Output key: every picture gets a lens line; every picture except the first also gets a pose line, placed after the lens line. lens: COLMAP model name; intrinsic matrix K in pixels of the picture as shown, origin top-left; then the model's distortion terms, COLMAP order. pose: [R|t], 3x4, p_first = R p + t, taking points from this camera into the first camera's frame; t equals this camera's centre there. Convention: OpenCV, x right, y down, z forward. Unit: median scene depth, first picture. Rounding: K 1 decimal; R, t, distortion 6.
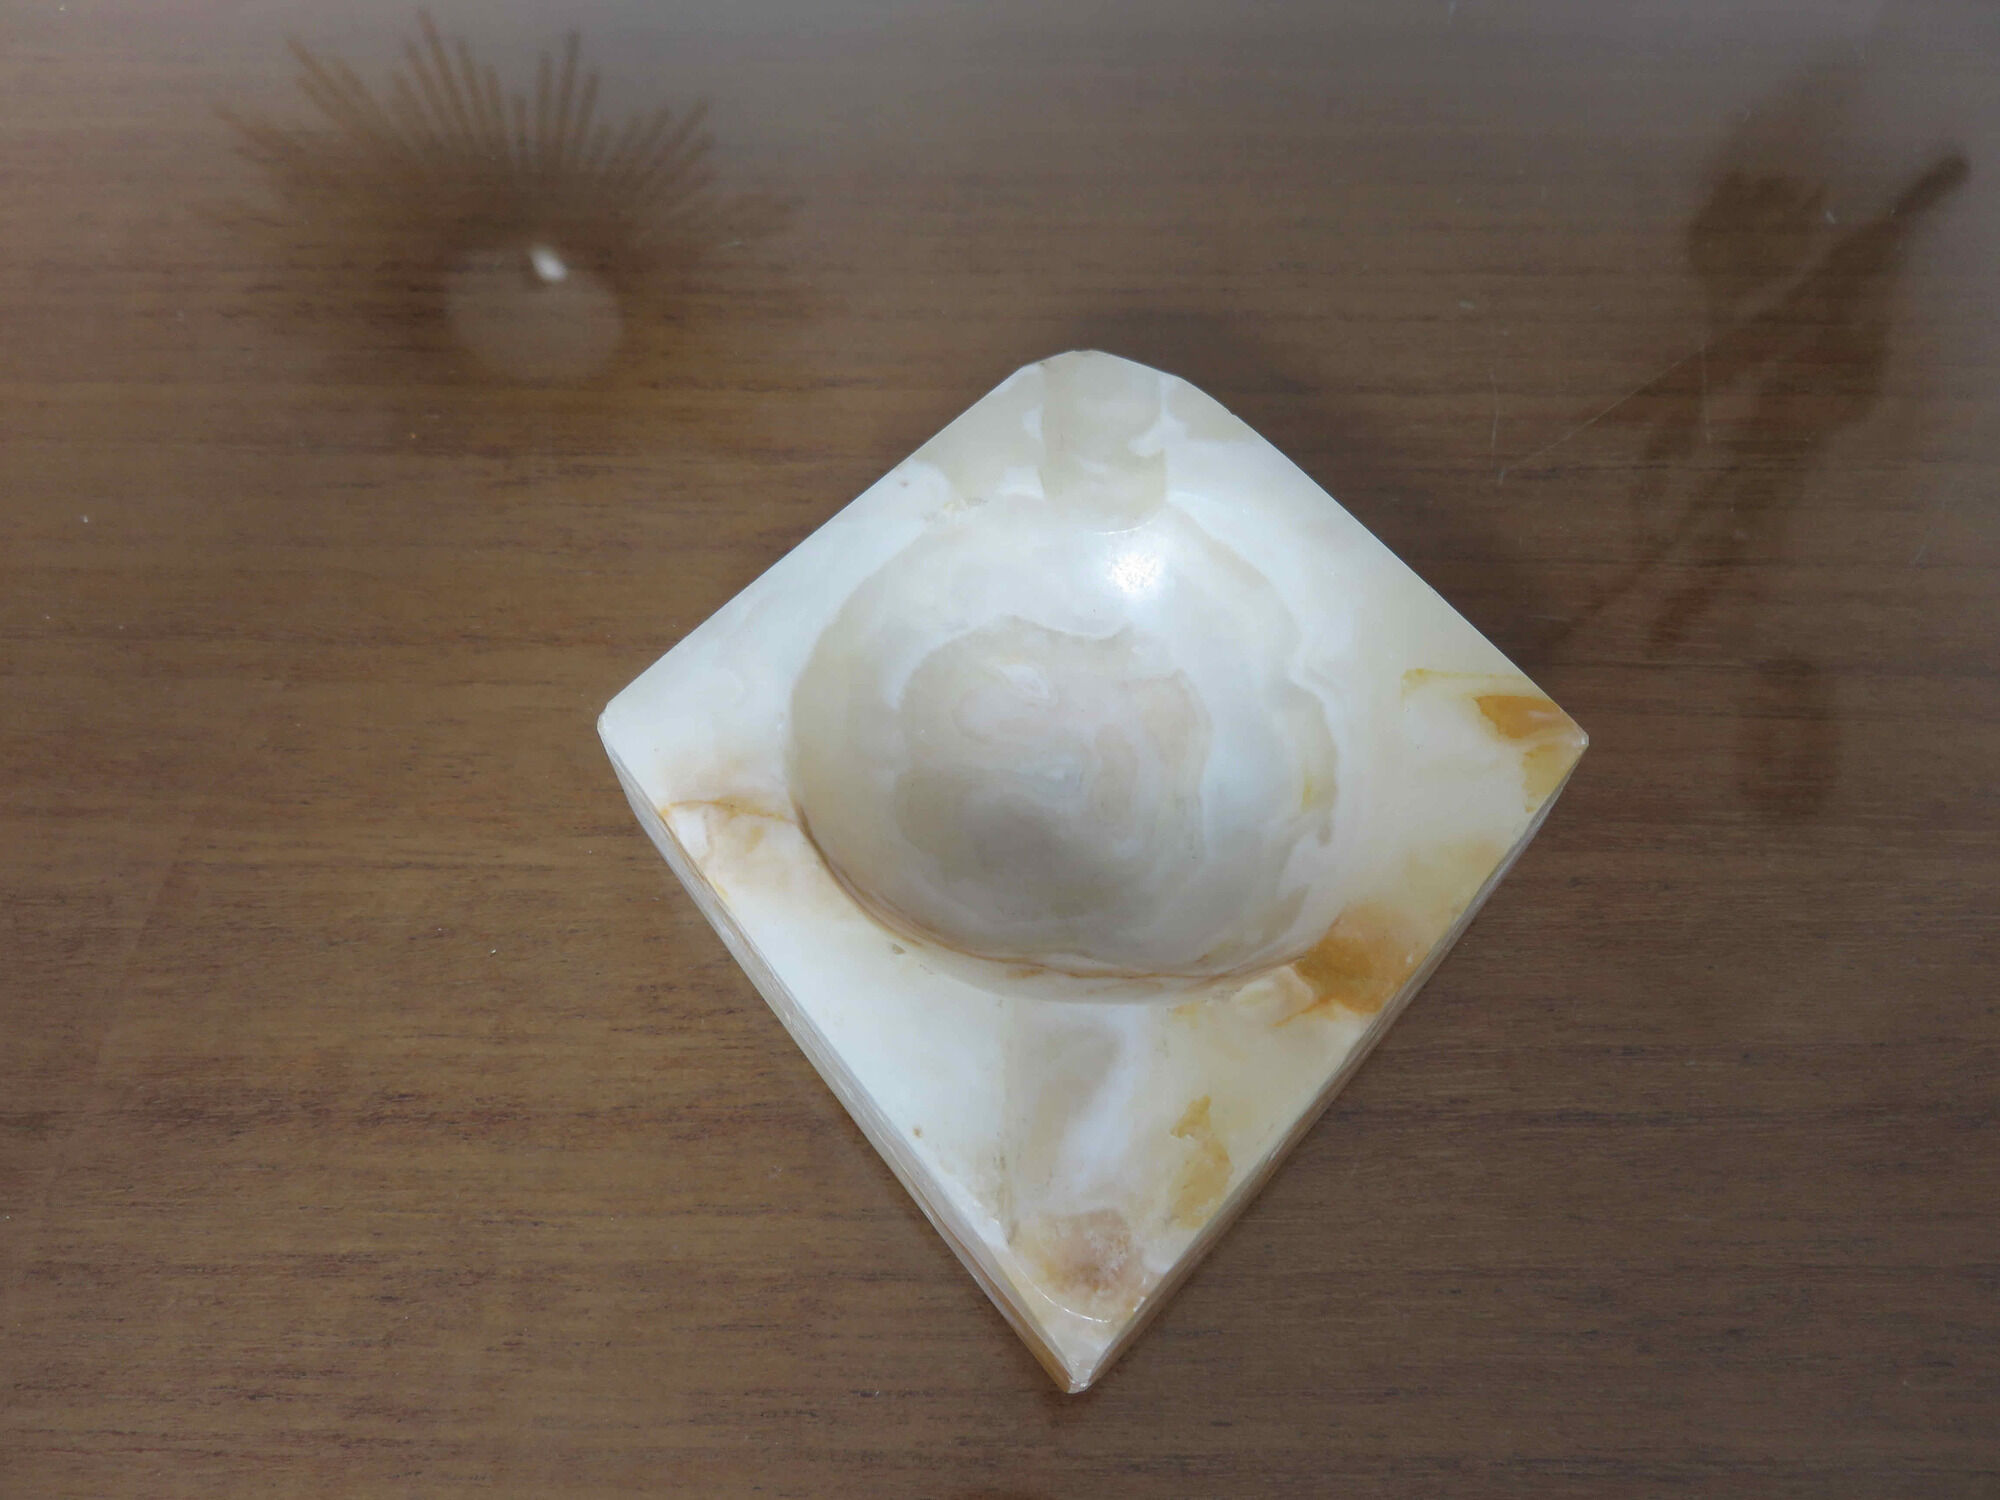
lens RADIAL K [[1573.6, 0, 1008.1], [0, 1573.6, 761.4], [0, 0, 1]] dist [0.011705, -0.030809]
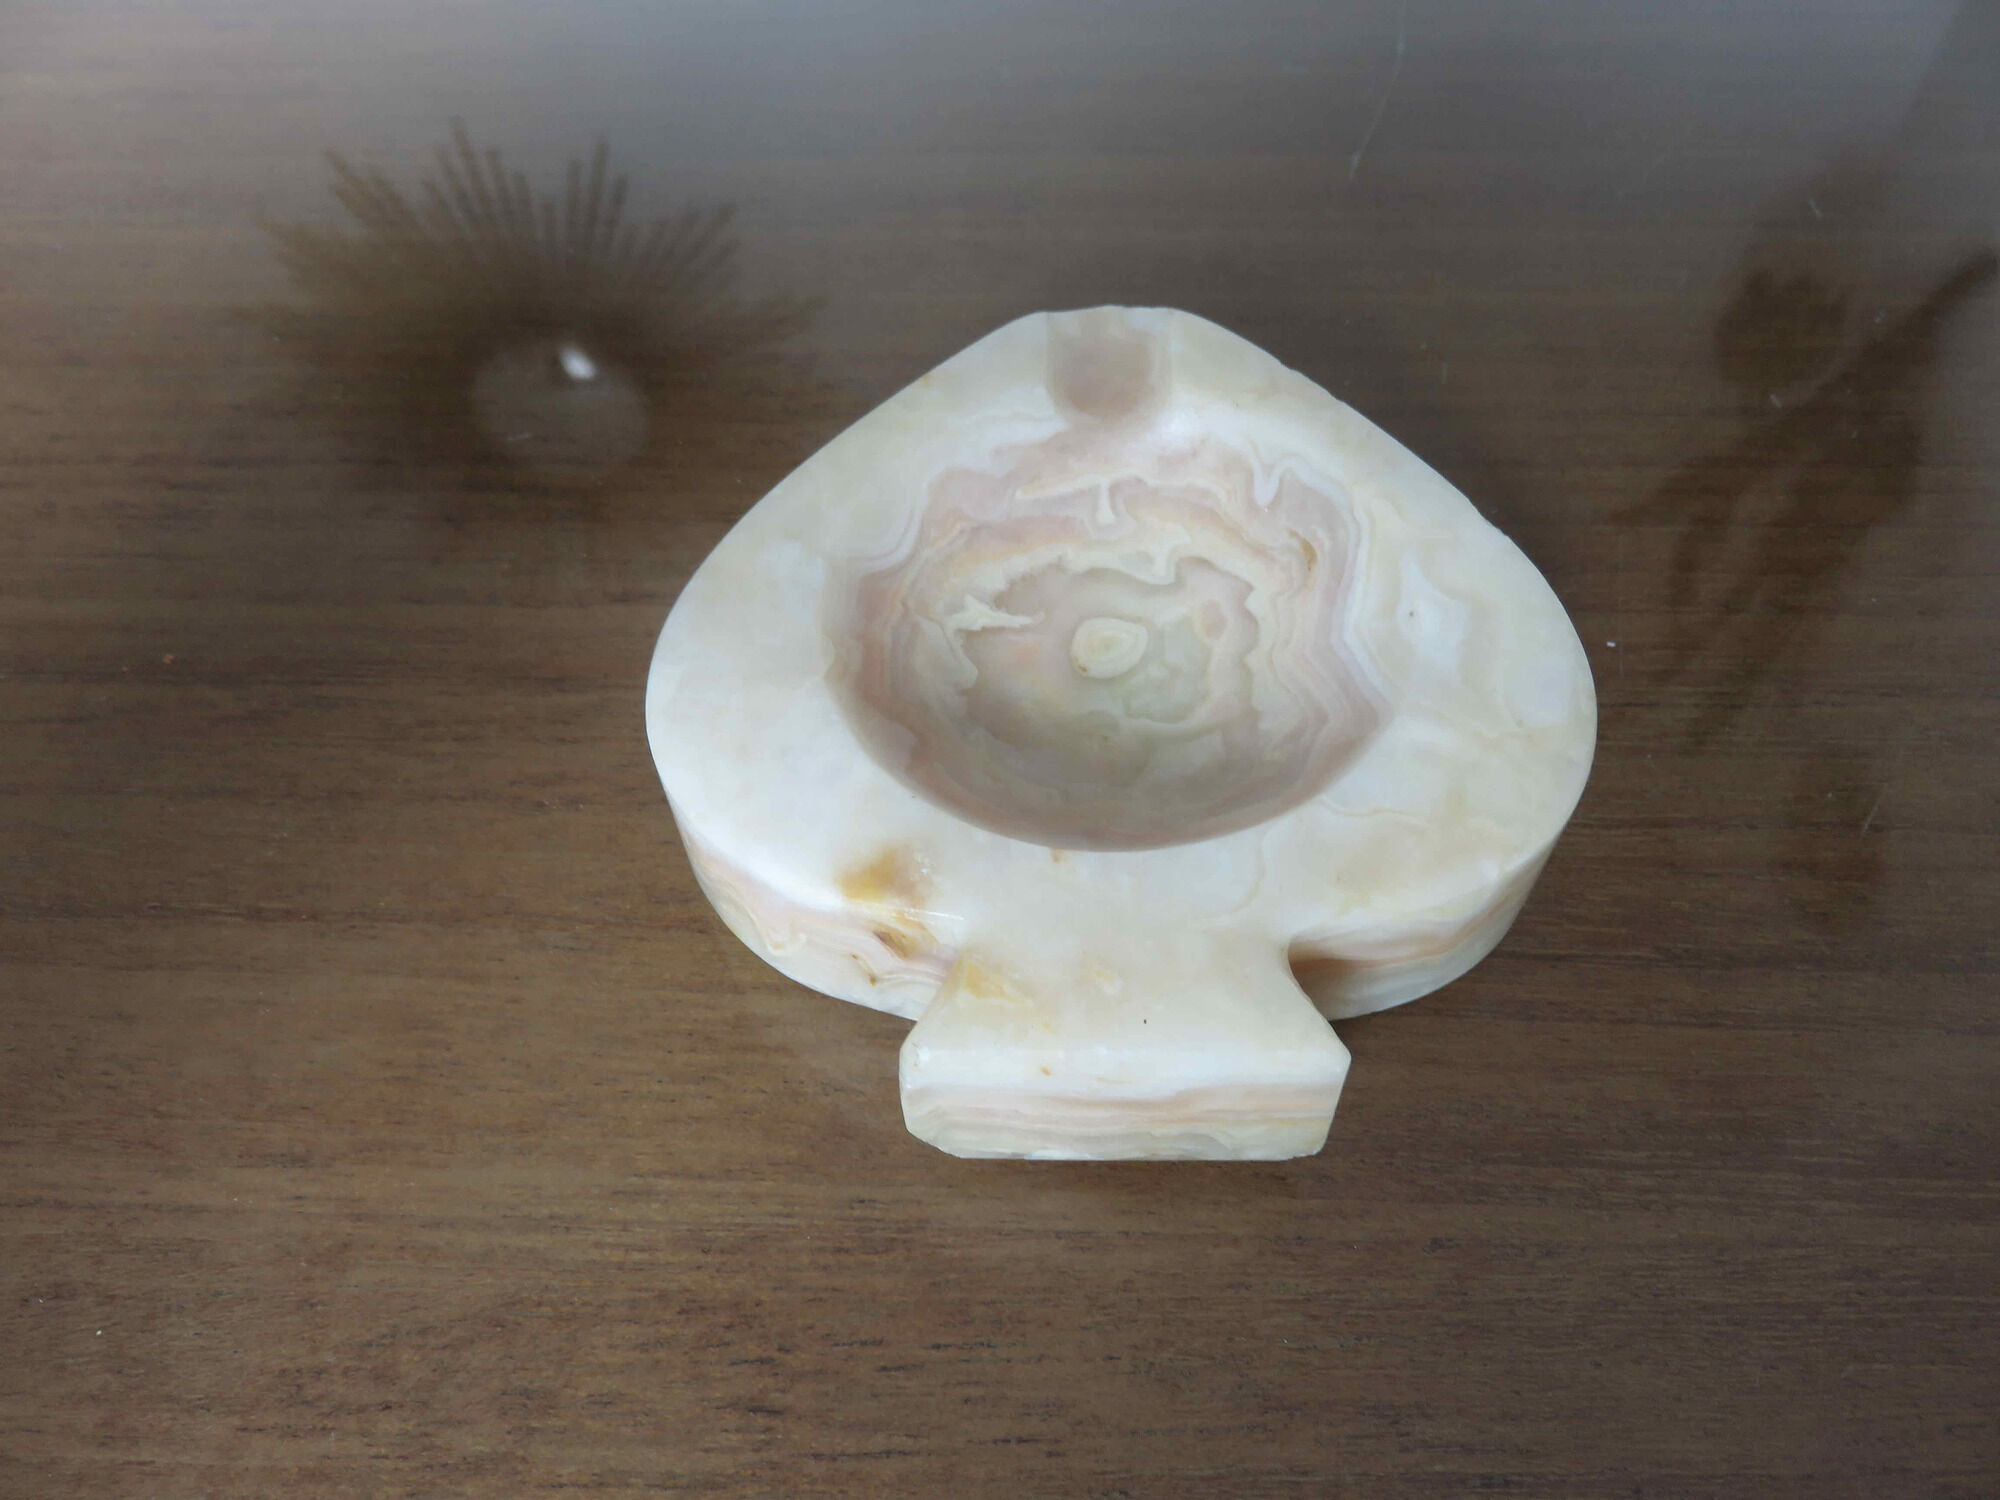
lens RADIAL K [[1573.6, 0, 996.5], [0, 1573.6, 765.1], [0, 0, 1]] dist [0.011705, -0.030809]
pose [[0.999530, 0.004913, -0.030263, 0.157531], [-0.006451, 0.998681, -0.050932, -0.129830], [0.029972, 0.051103, 0.998244, 0.166947]]
